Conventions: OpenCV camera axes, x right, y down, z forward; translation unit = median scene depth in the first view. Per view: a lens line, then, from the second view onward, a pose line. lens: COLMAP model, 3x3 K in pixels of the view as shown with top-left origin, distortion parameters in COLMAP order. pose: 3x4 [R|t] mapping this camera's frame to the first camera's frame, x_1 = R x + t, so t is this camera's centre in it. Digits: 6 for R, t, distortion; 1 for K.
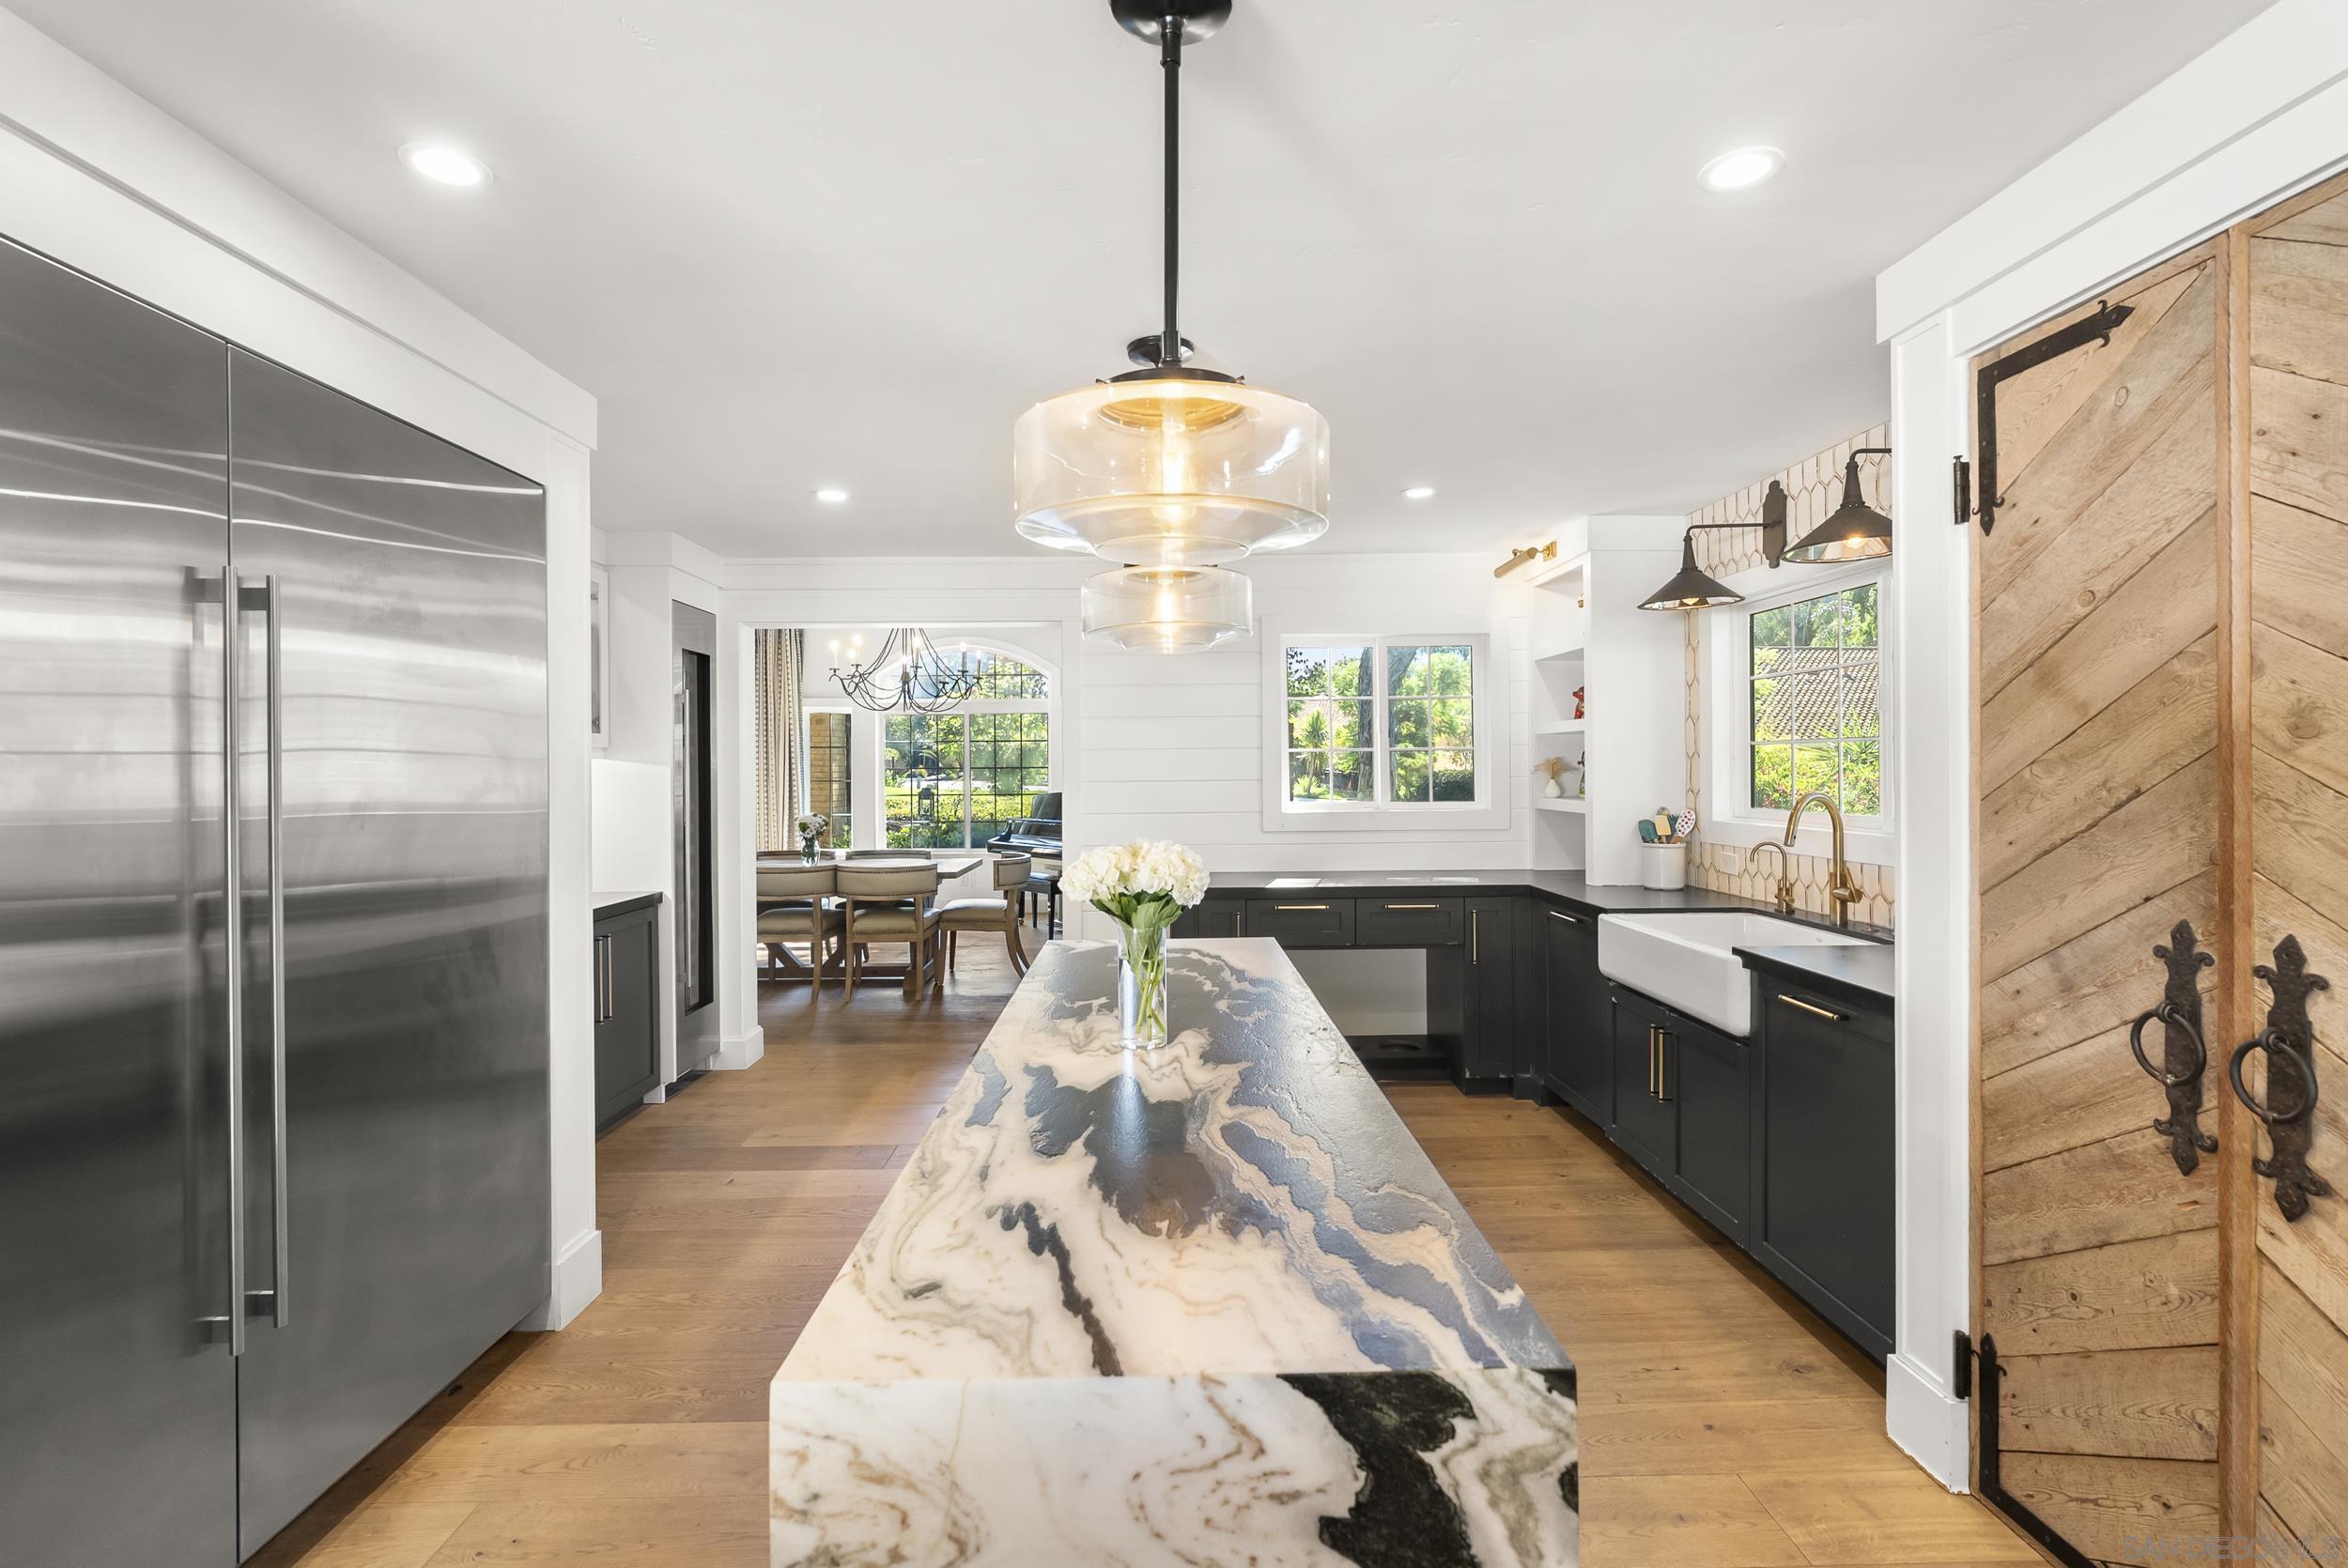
lens RADIAL K [[1055.8, 0, 1163.7], [0, 1055.8, 776.9], [0, 0, 1]] dist [-0.003854, 0.001377]
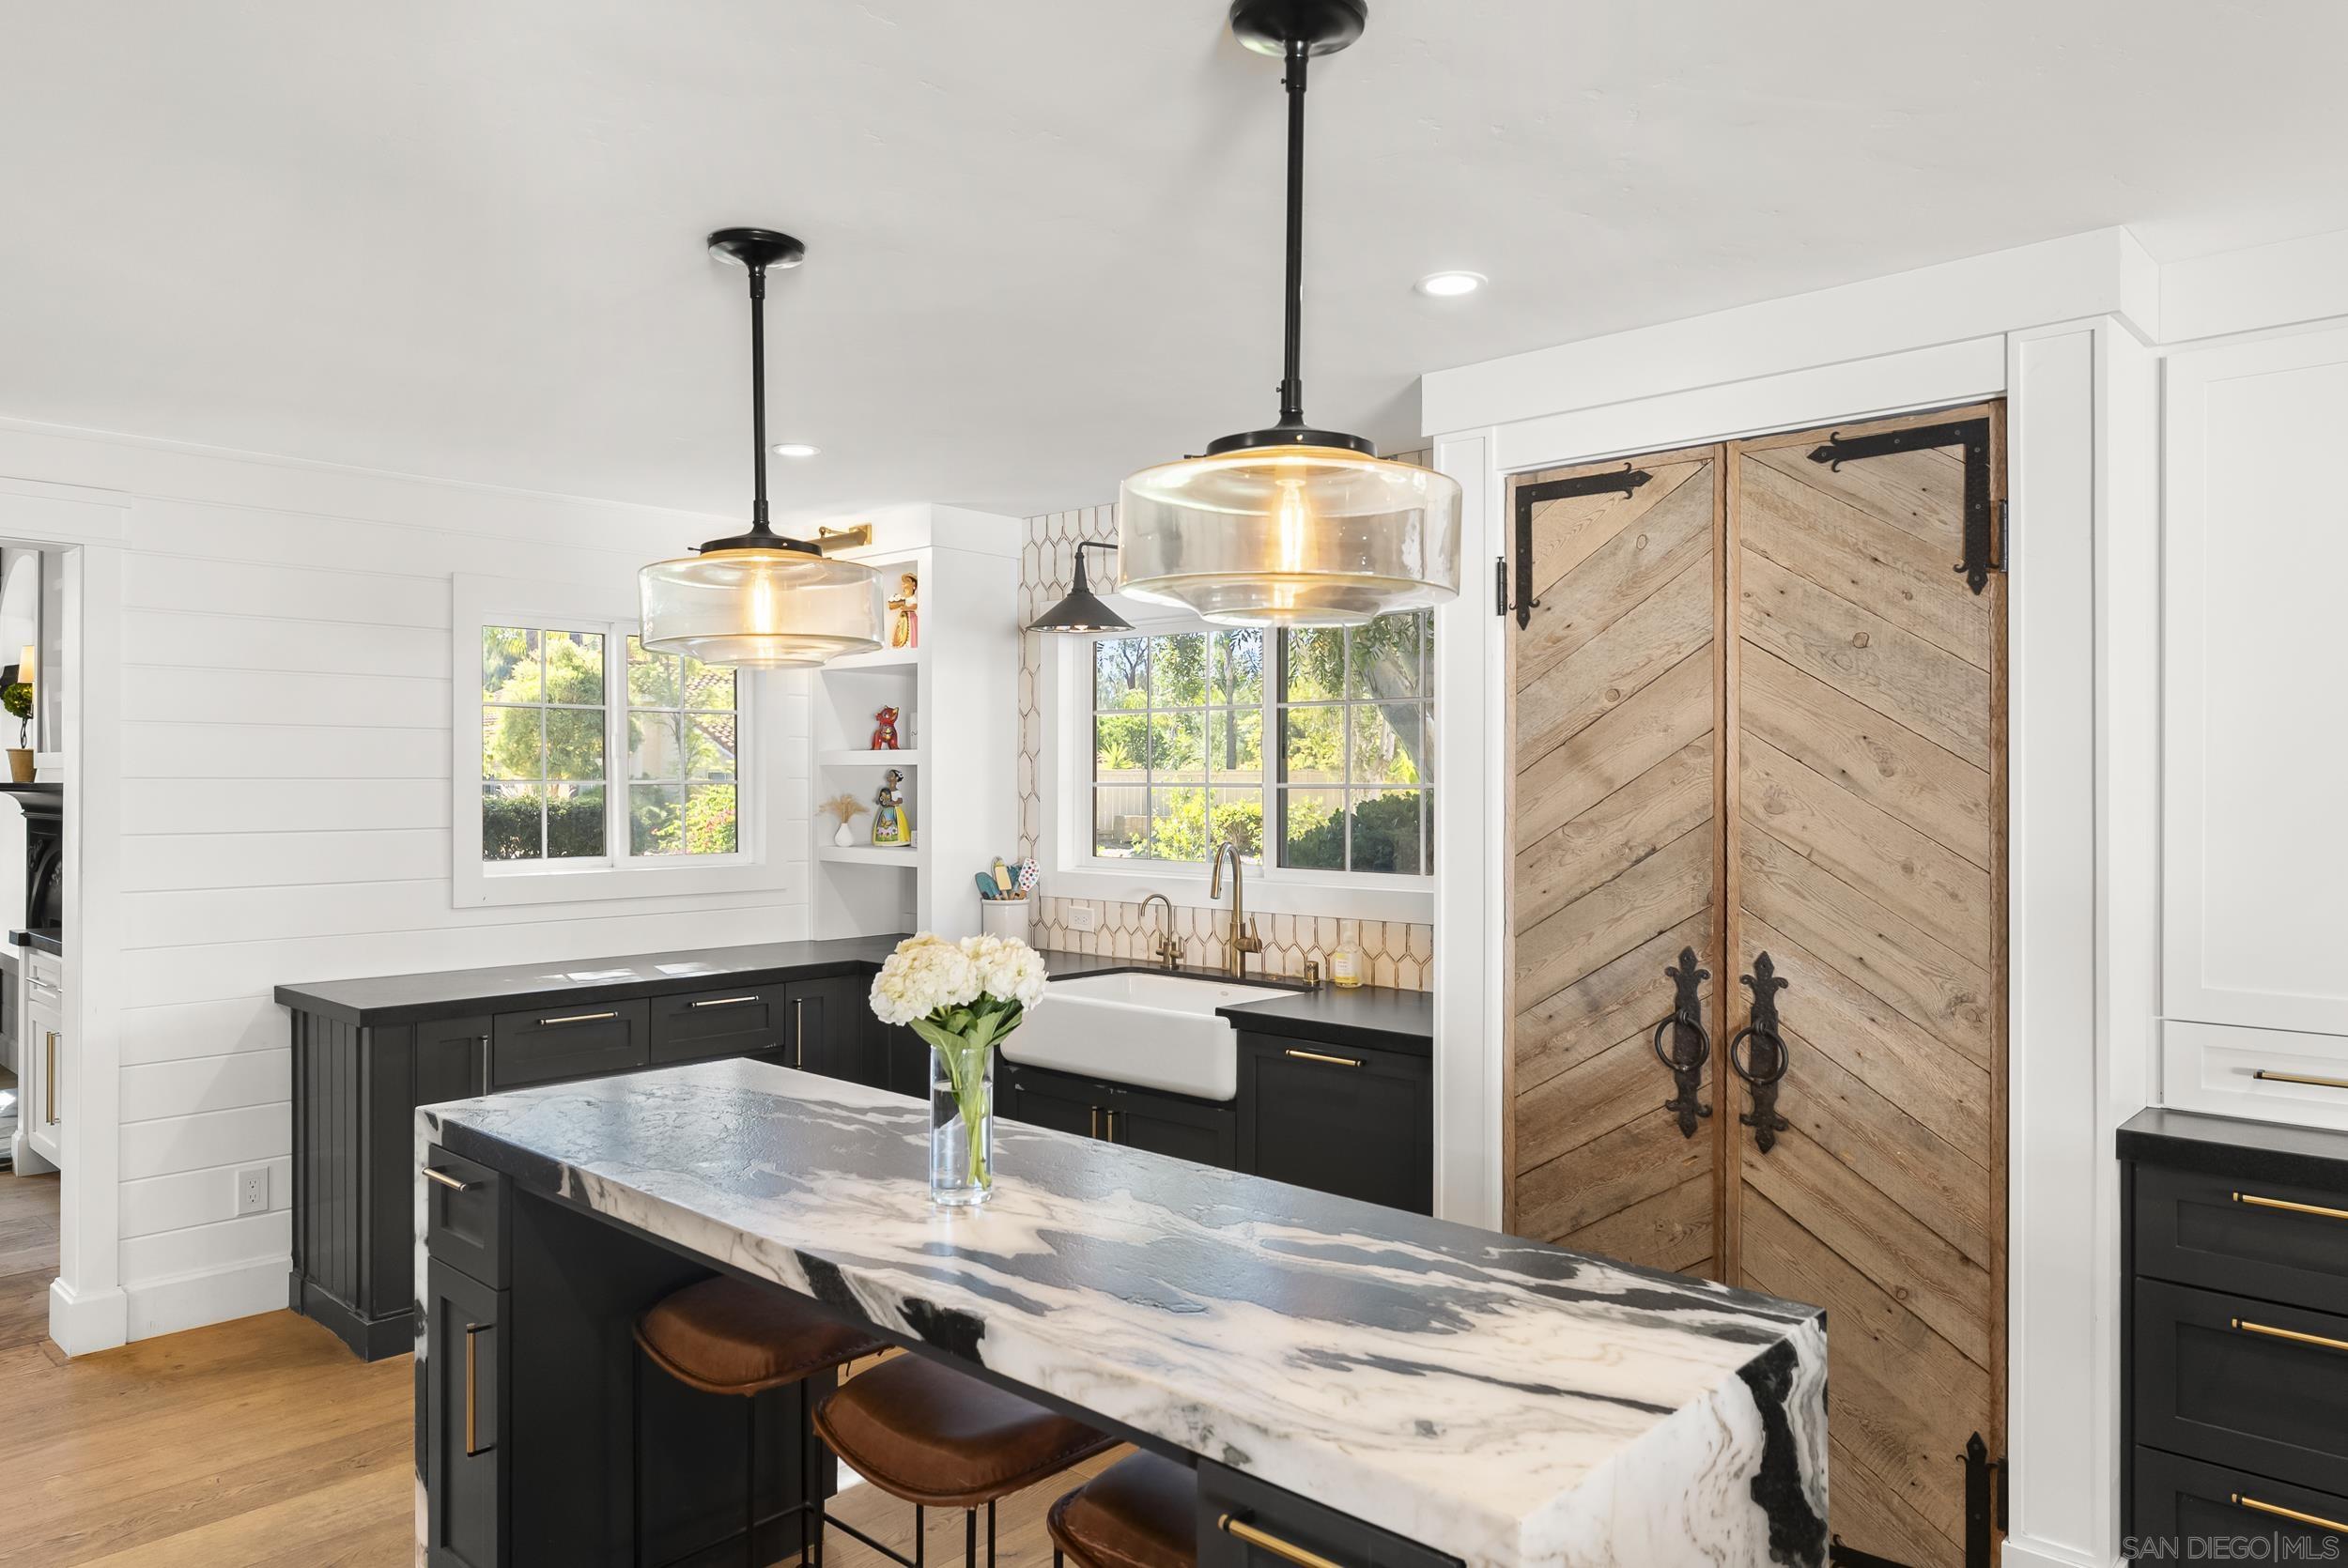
lens RADIAL K [[1525.5, 0, 1168.9], [0, 1525.5, 788.0], [0, 0, 1]] dist [0.001502, 0.000713]
pose [[0.688919, 0.008047, 0.724794, -0.835451], [-0.002533, 0.999959, -0.008694, -0.043476], [-0.724834, 0.004154, 0.688911, 0.137571]]
